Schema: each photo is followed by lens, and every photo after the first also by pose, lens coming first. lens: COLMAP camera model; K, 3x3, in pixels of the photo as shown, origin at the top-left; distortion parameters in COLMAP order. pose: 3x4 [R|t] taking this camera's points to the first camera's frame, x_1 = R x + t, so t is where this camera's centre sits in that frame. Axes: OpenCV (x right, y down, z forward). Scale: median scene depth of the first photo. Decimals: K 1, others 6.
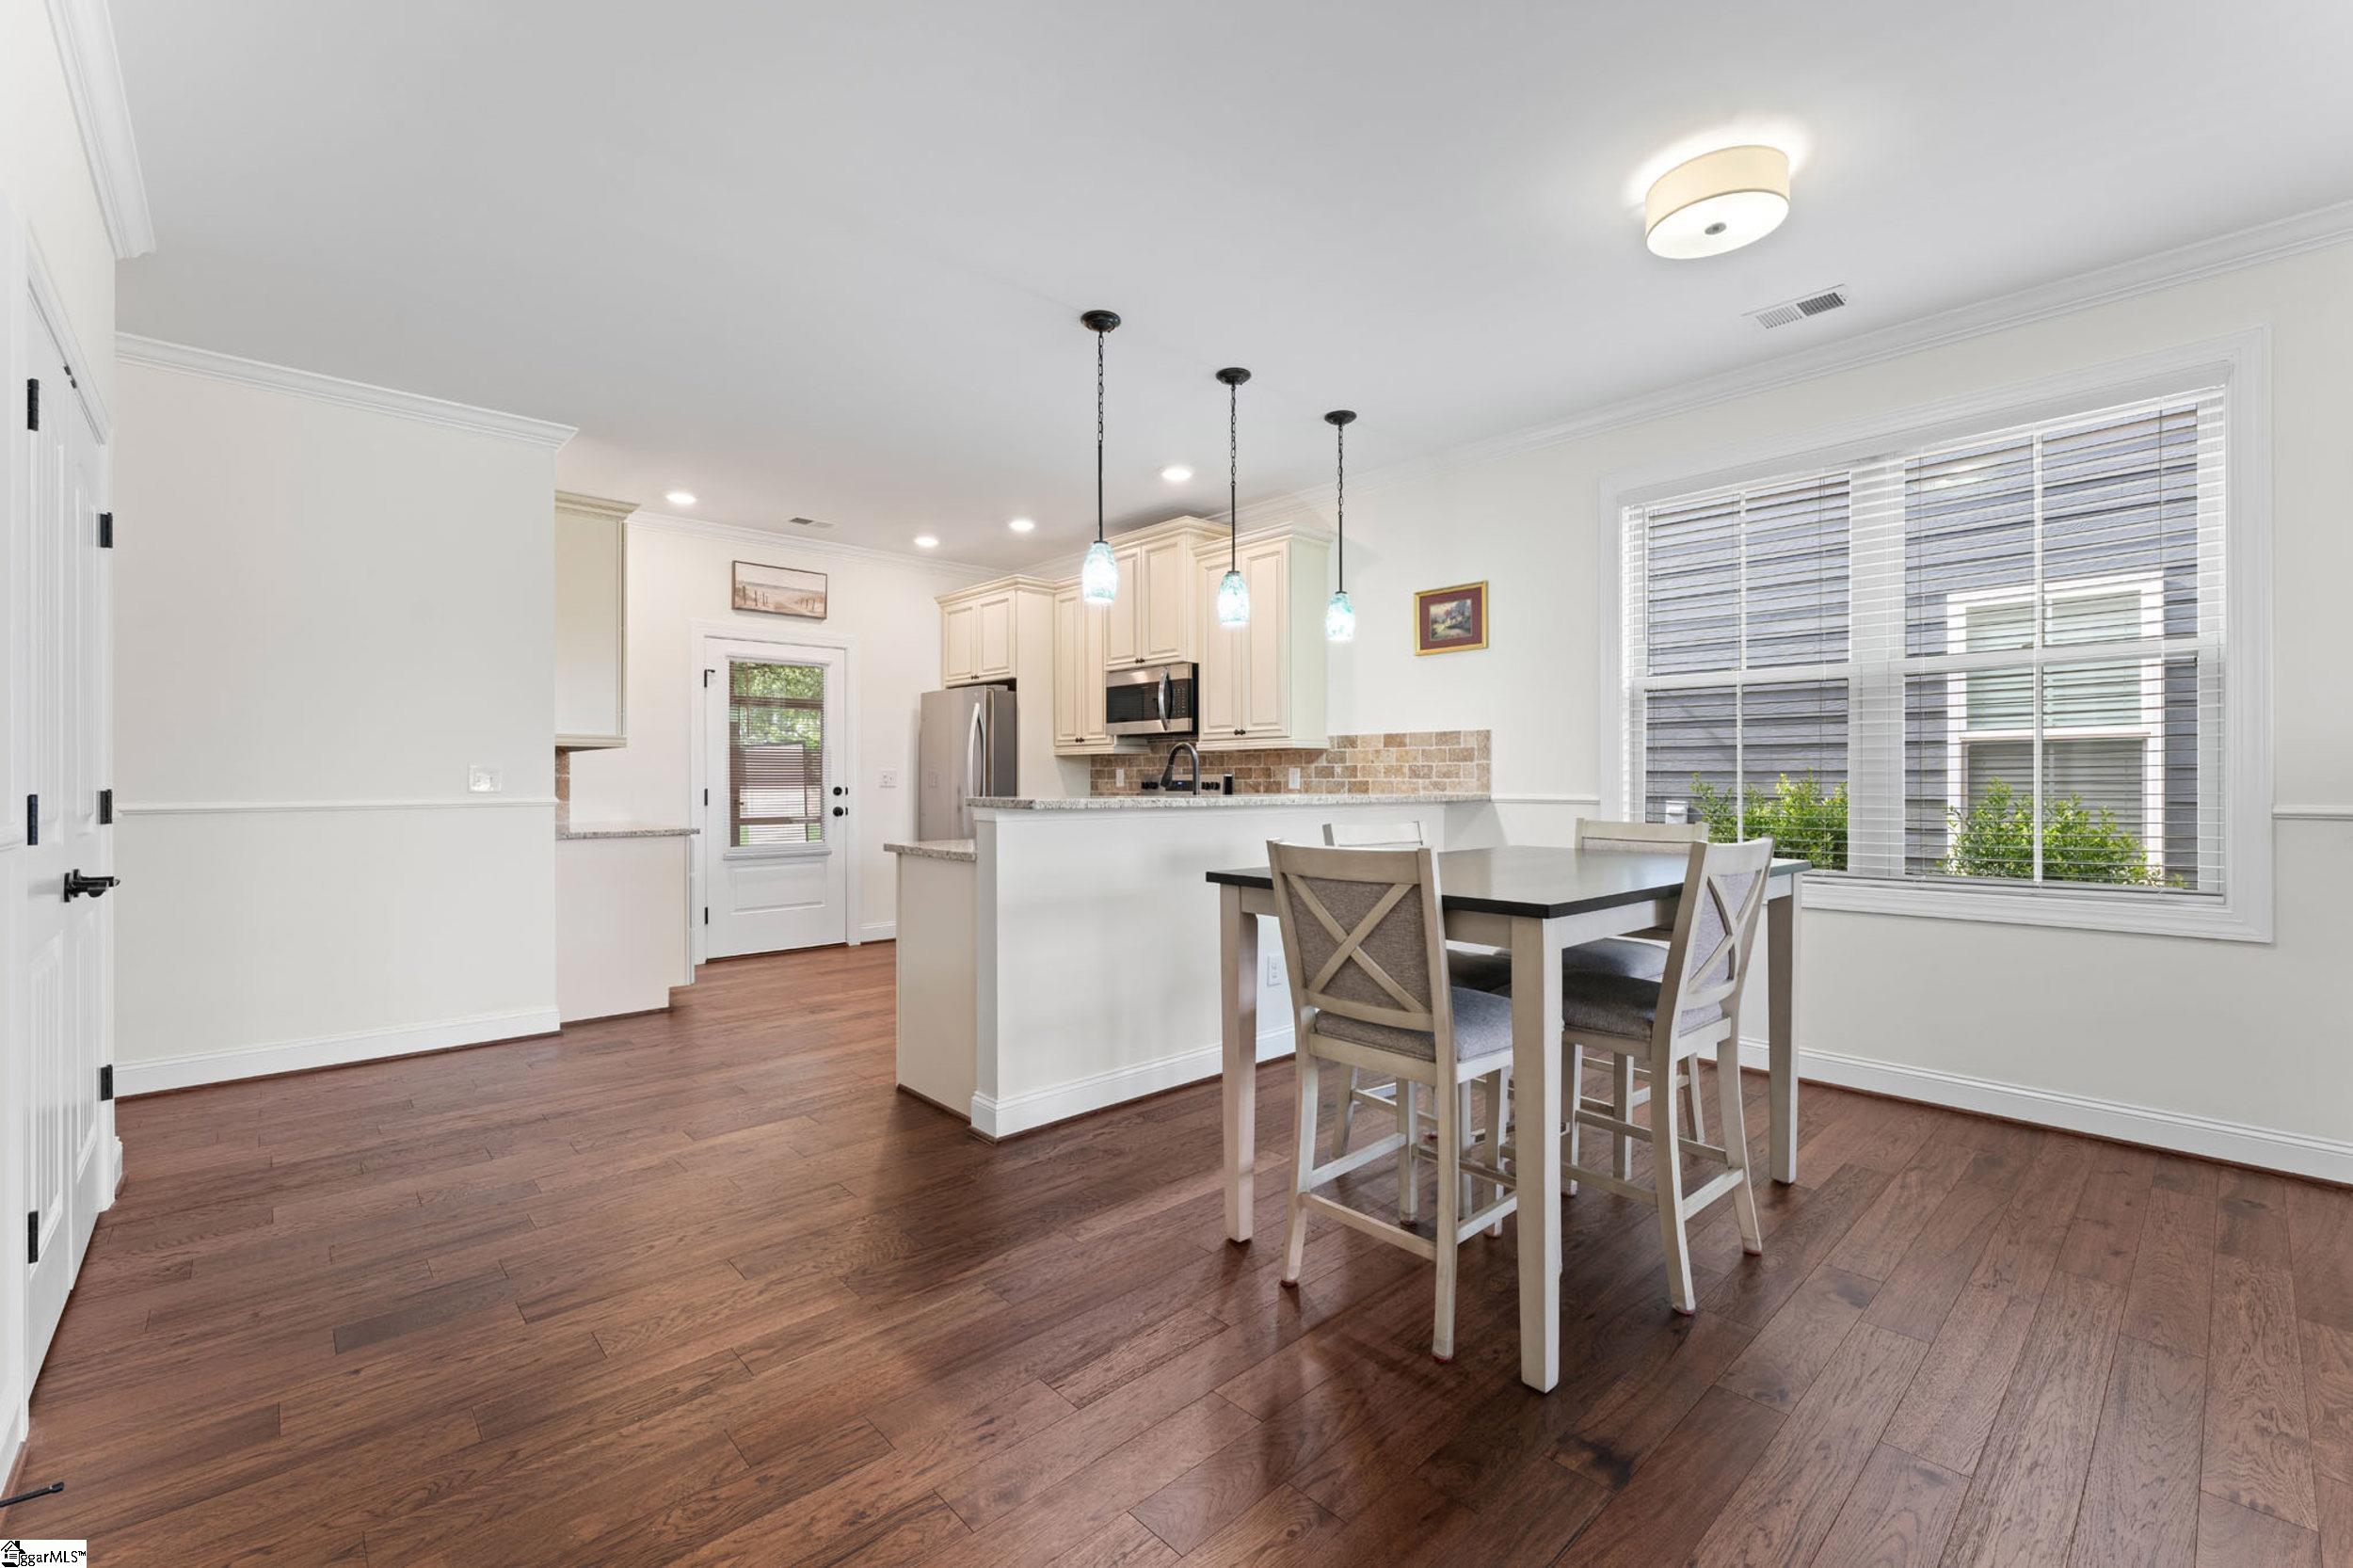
lens RADIAL K [[989.6, 0, 1176.5], [0, 989.6, 784.0], [0, 0, 1]] dist [-0.003375, -0.000130]
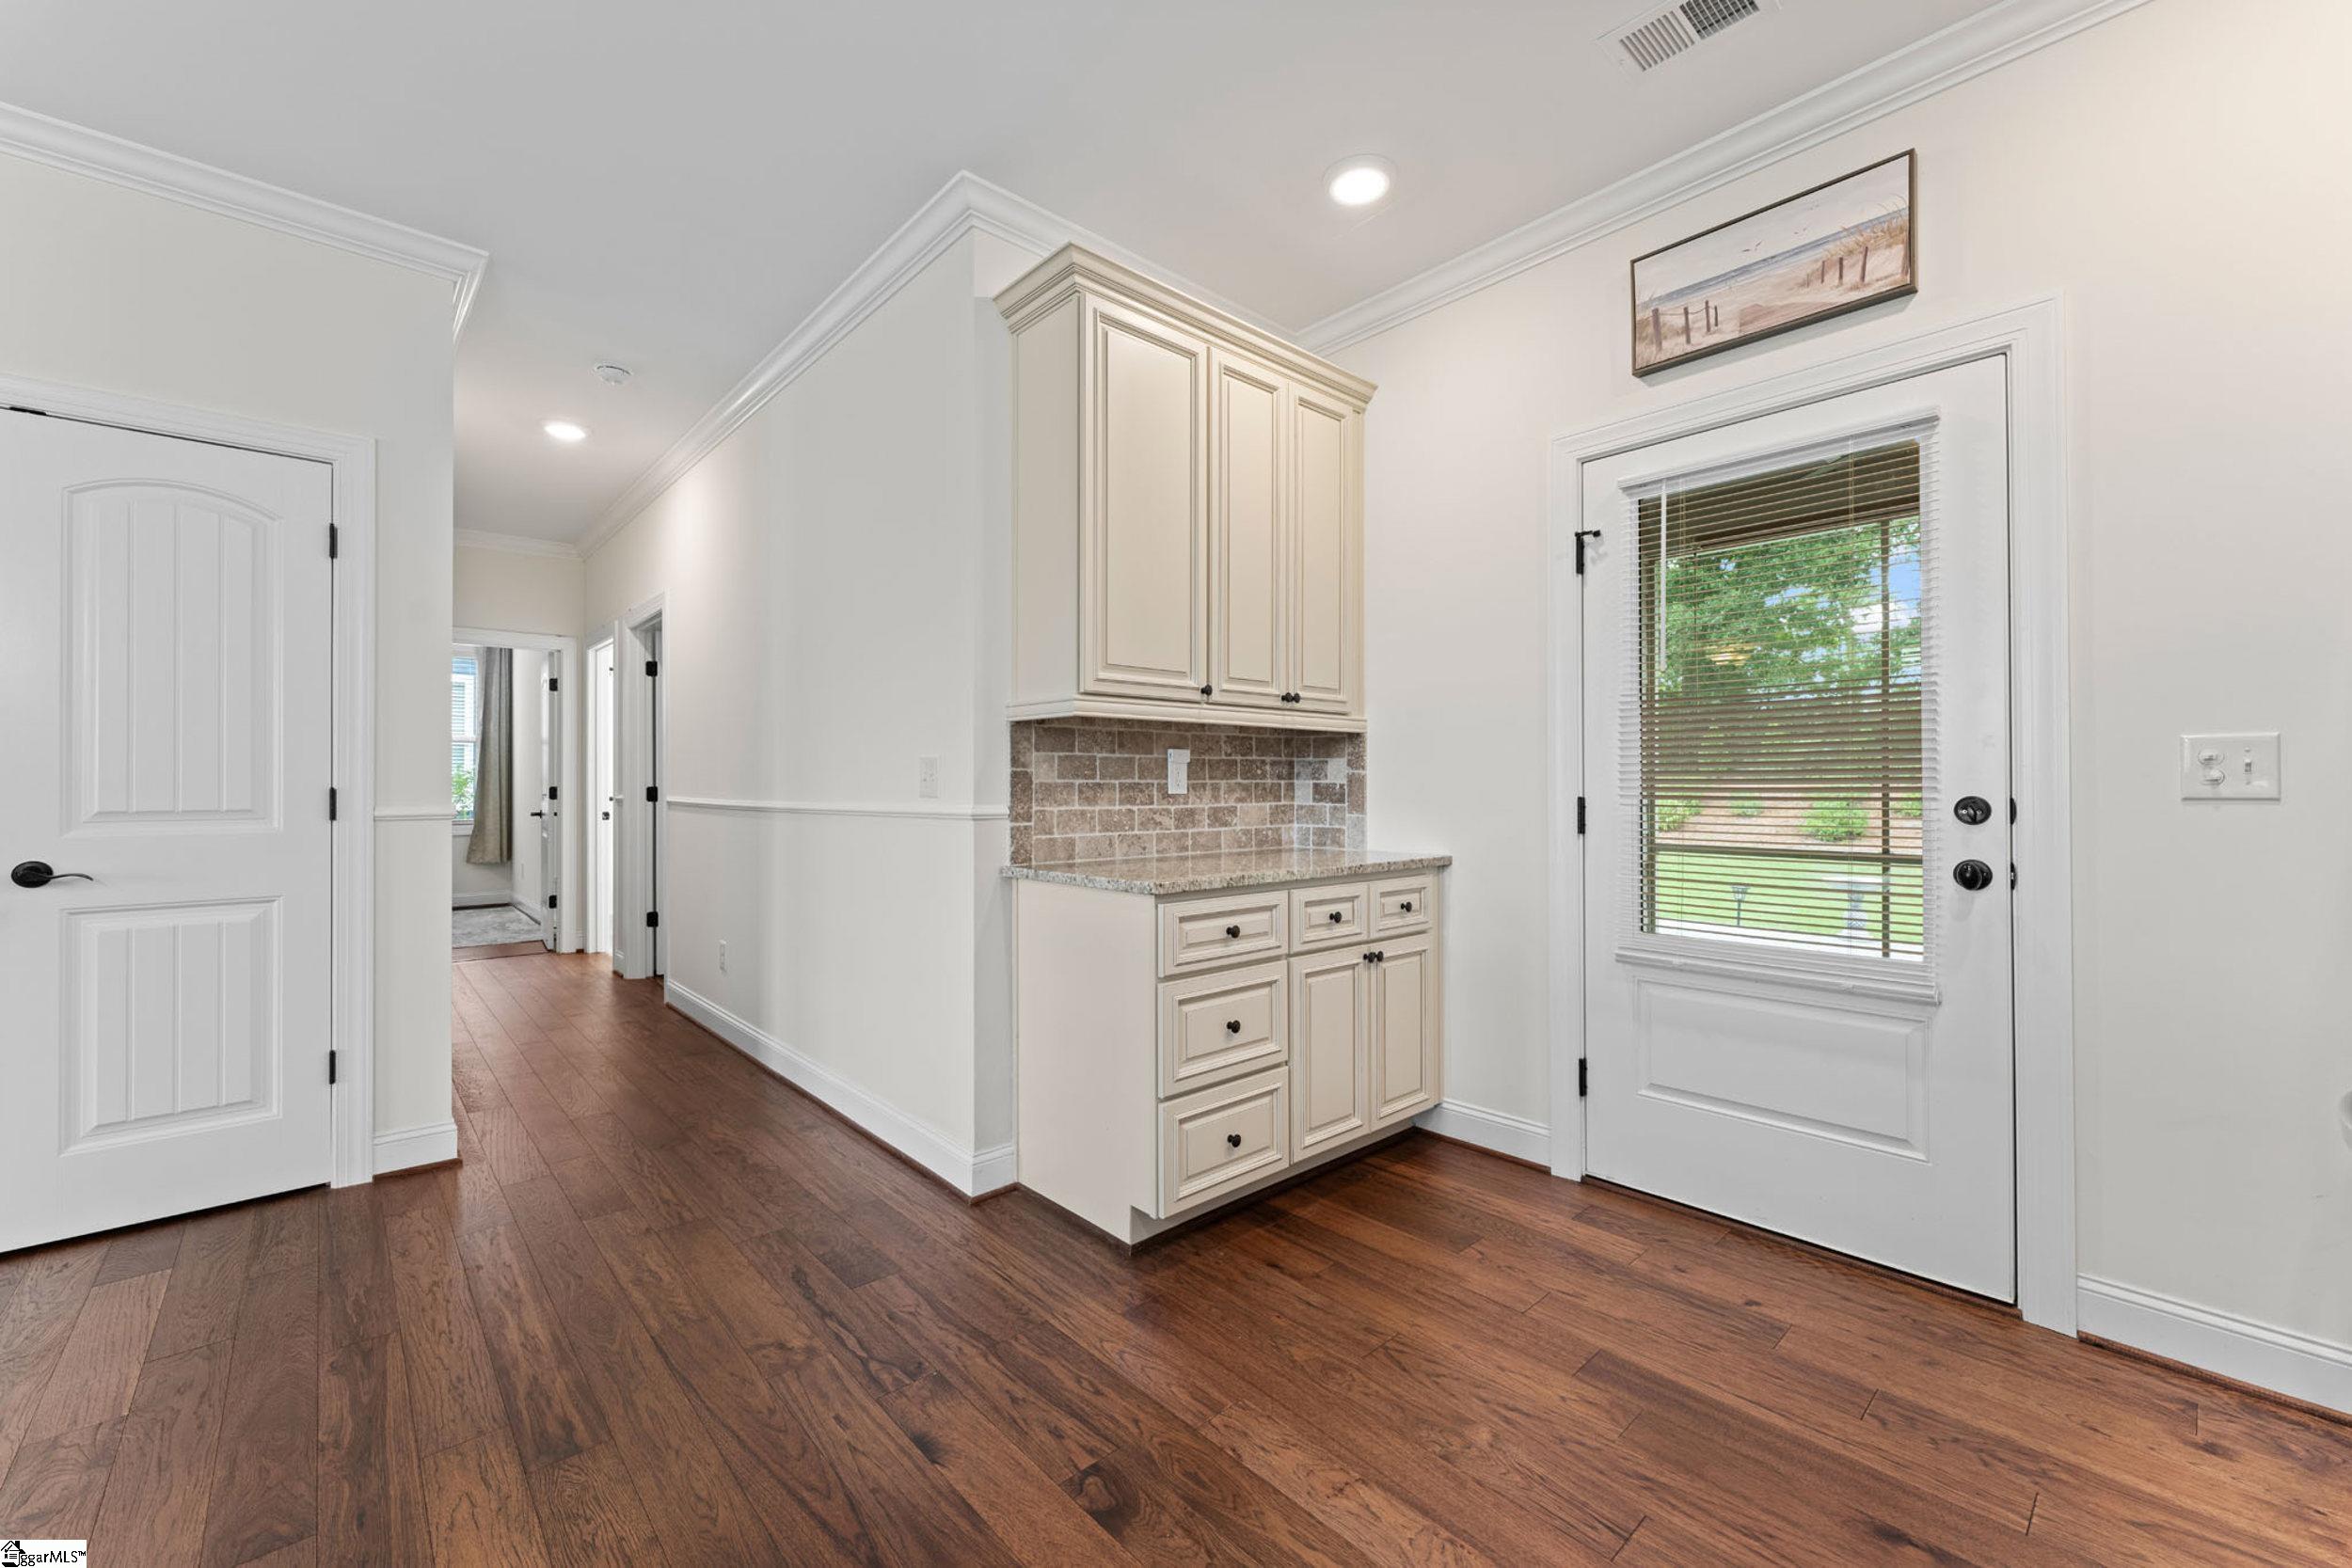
lens RADIAL K [[941.2, 0, 1174.5], [0, 941.2, 774.4], [0, 0, 1]] dist [0.001082, 0.000199]
pose [[-0.013018, -0.002831, -0.999911, -0.039818], [-0.003468, 0.999990, -0.002786, -0.002740], [0.999909, 0.003431, -0.013028, 0.797023]]
